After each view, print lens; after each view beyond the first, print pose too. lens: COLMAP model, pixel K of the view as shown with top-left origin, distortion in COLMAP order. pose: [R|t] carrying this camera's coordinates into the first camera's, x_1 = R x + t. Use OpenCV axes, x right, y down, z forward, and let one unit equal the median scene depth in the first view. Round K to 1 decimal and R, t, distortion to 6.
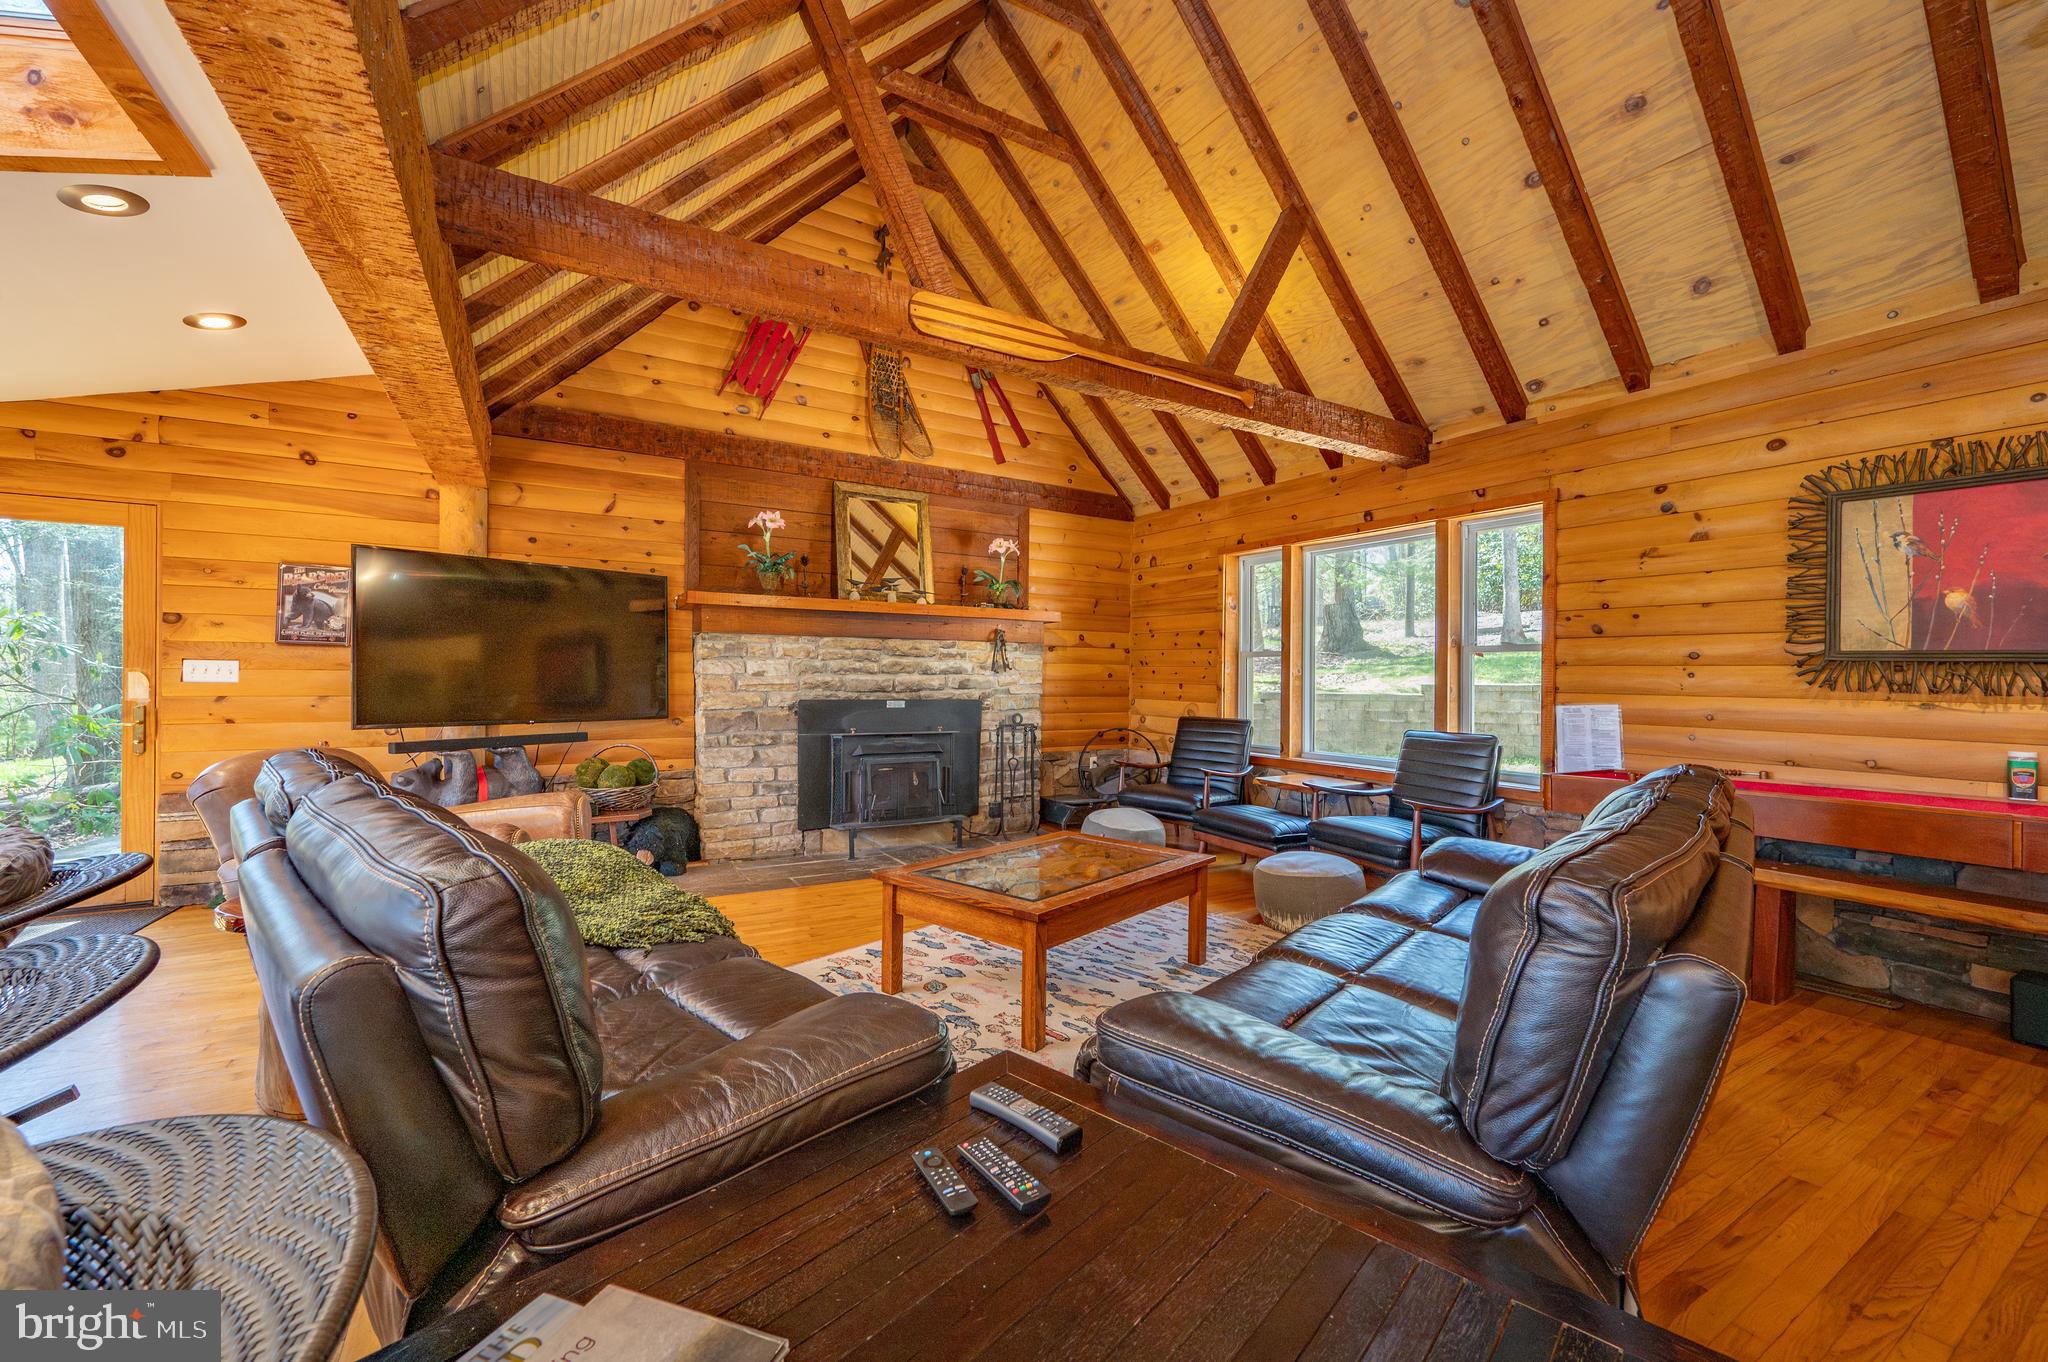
lens RADIAL K [[817.5, 0, 1045.3], [0, 817.5, 675.5], [0, 0, 1]] dist [0.000457, -0.000333]
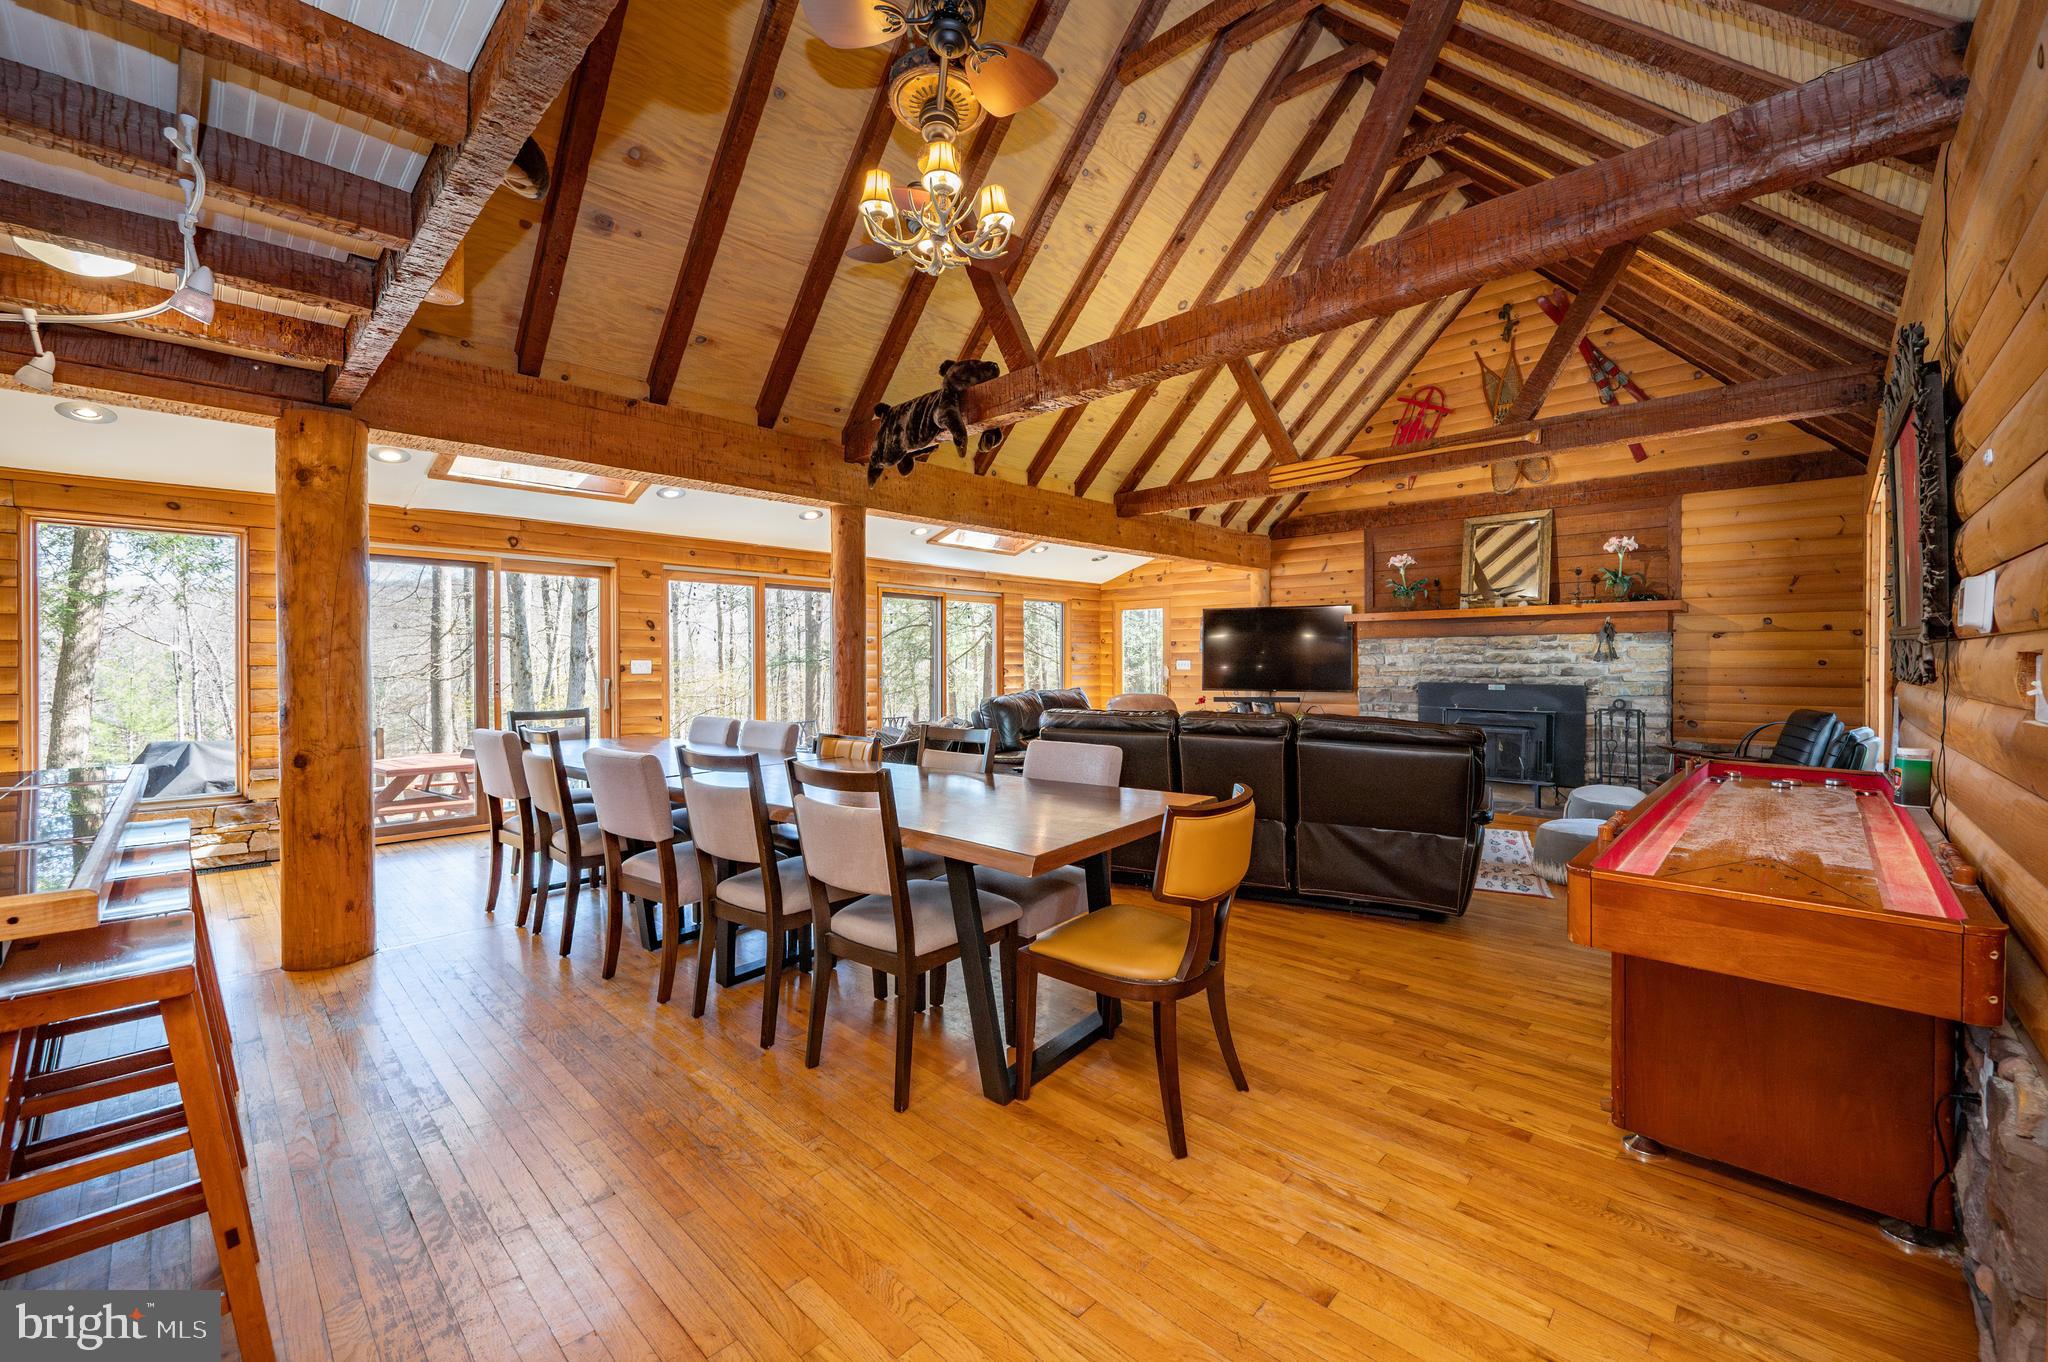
lens RADIAL K [[817.5, 0, 1037.5], [0, 817.5, 671.3], [0, 0, 1]] dist [0.000457, -0.000333]
pose [[0.249538, 0.000028, -0.968365, 0.885534], [0.003628, 0.999993, 0.000964, 0.006686], [0.968358, -0.003754, 0.249536, -0.007456]]
